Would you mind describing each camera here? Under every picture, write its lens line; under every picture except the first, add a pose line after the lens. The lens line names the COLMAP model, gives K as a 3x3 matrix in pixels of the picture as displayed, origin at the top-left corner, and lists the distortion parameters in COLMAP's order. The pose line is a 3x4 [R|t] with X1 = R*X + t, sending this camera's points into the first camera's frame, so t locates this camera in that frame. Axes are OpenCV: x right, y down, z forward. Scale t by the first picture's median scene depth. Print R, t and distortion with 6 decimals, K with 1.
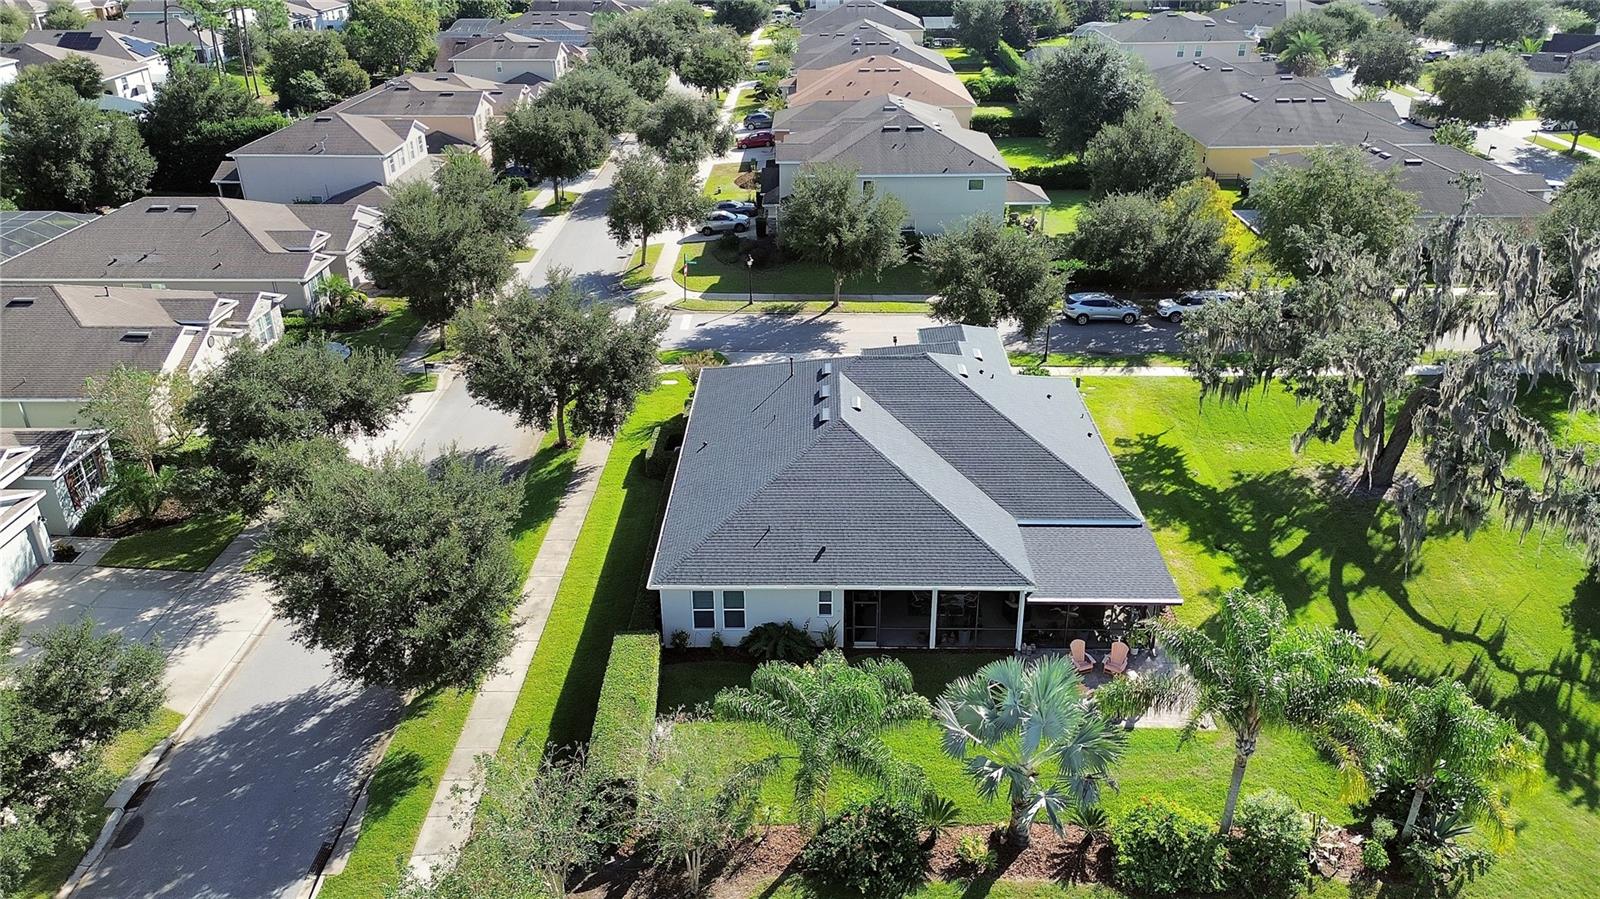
lens RADIAL K [[1117.7, 0, 800.0], [0, 1117.7, 449.5], [0, 0, 1]] dist [0.086052, -0.092520]
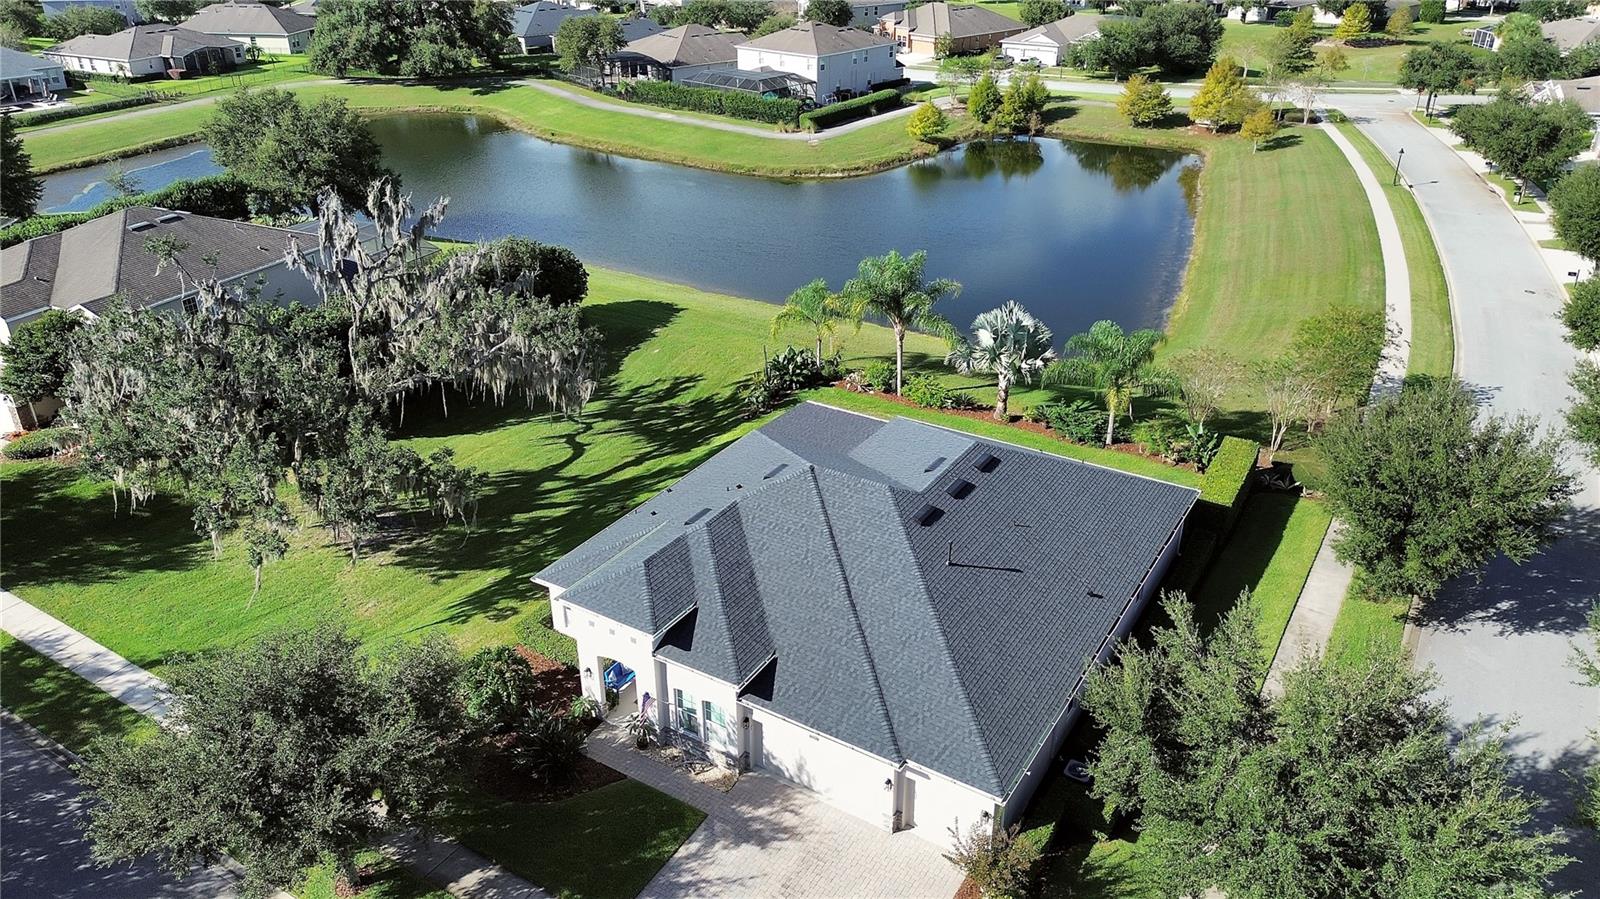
lens RADIAL K [[1117.7, 0, 800.0], [0, 1117.7, 449.5], [0, 0, 1]] dist [0.086052, -0.092520]
pose [[-0.854975, -0.225681, 0.466997, -0.263198], [0.242826, 0.621441, 0.744881, -0.720101], [-0.458316, 0.750253, -0.476515, 1.428597]]
